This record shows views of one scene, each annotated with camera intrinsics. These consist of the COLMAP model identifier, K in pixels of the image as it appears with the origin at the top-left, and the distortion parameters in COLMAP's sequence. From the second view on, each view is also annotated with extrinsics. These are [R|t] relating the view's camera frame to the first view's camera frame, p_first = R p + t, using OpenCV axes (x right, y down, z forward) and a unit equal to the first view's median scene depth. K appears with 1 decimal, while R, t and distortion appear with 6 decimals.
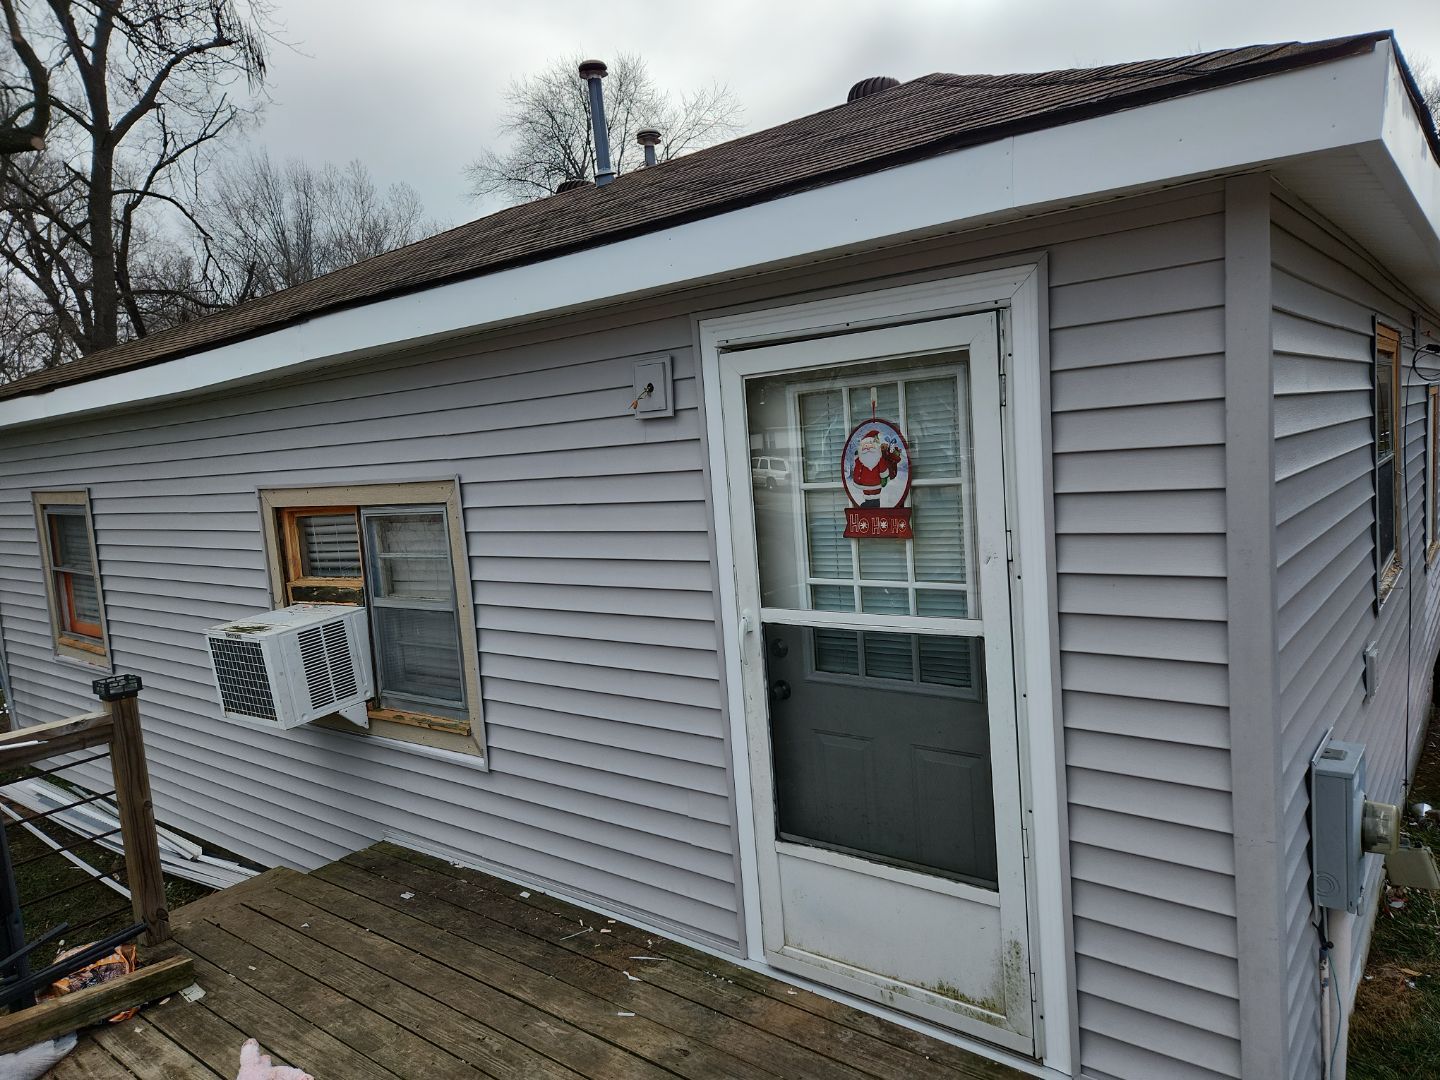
lens RADIAL K [[954.7, 0, 727.3], [0, 954.7, 541.3], [0, 0, 1]] dist [0.049908, -0.000259]
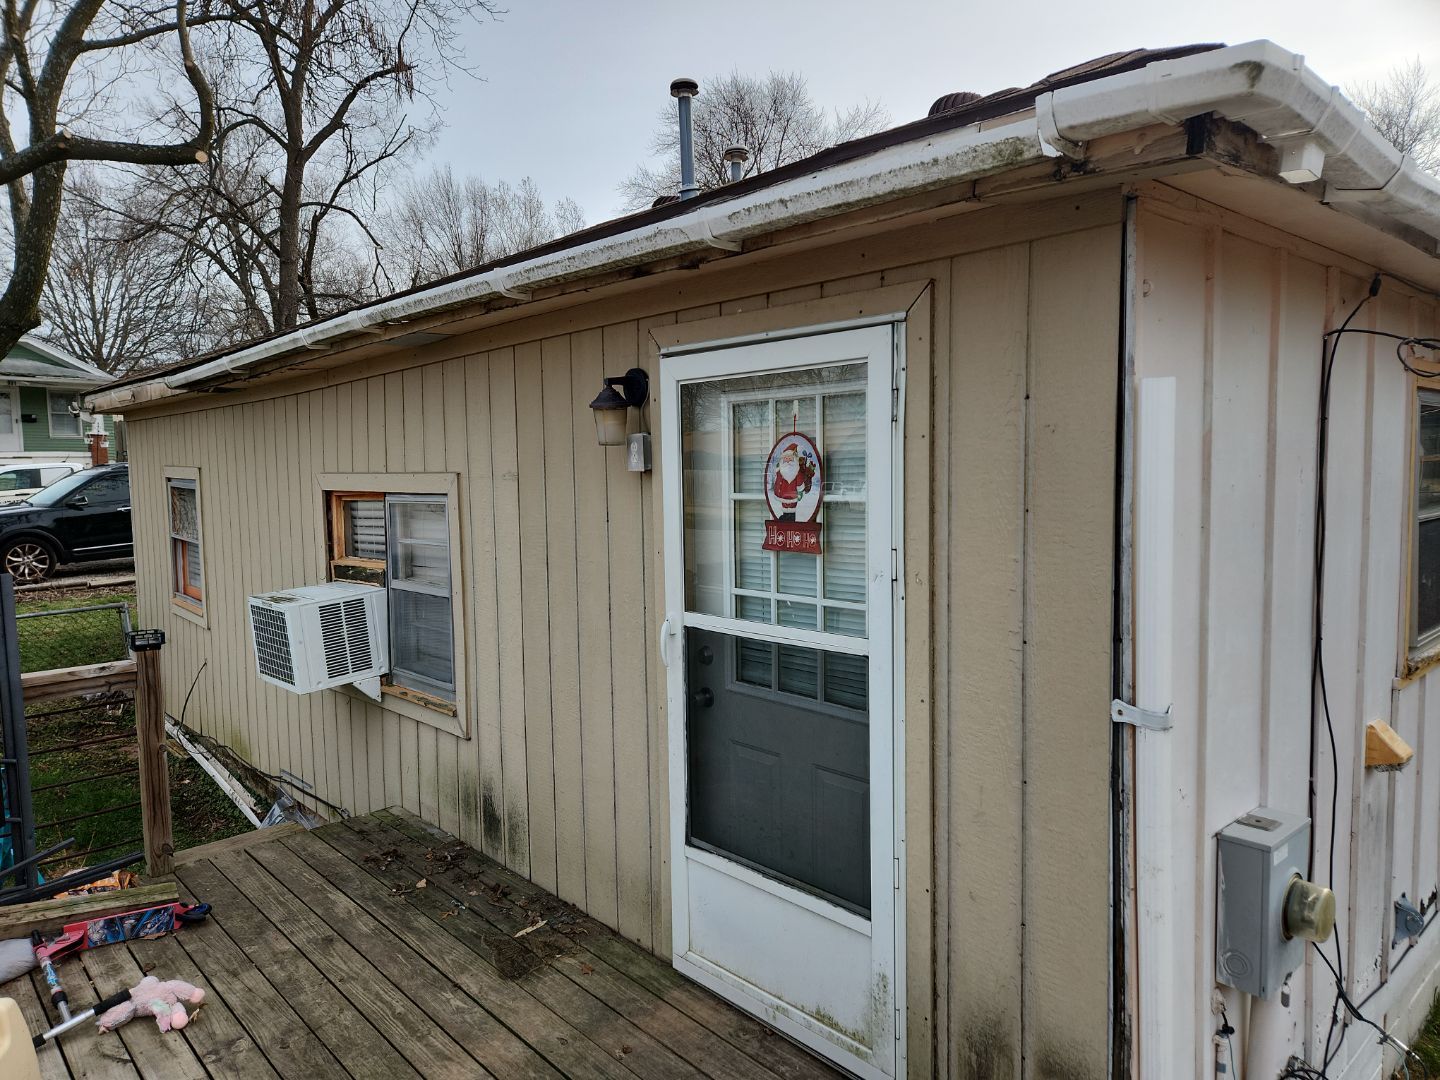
lens RADIAL K [[955.4, 0, 715.9], [0, 955.4, 546.9], [0, 0, 1]] dist [0.067076, -0.002504]
pose [[0.984204, 0.073097, -0.161243, 0.173357], [-0.075276, 0.997135, -0.007437, 0.003779], [0.160237, 0.019457, 0.986887, 0.001998]]
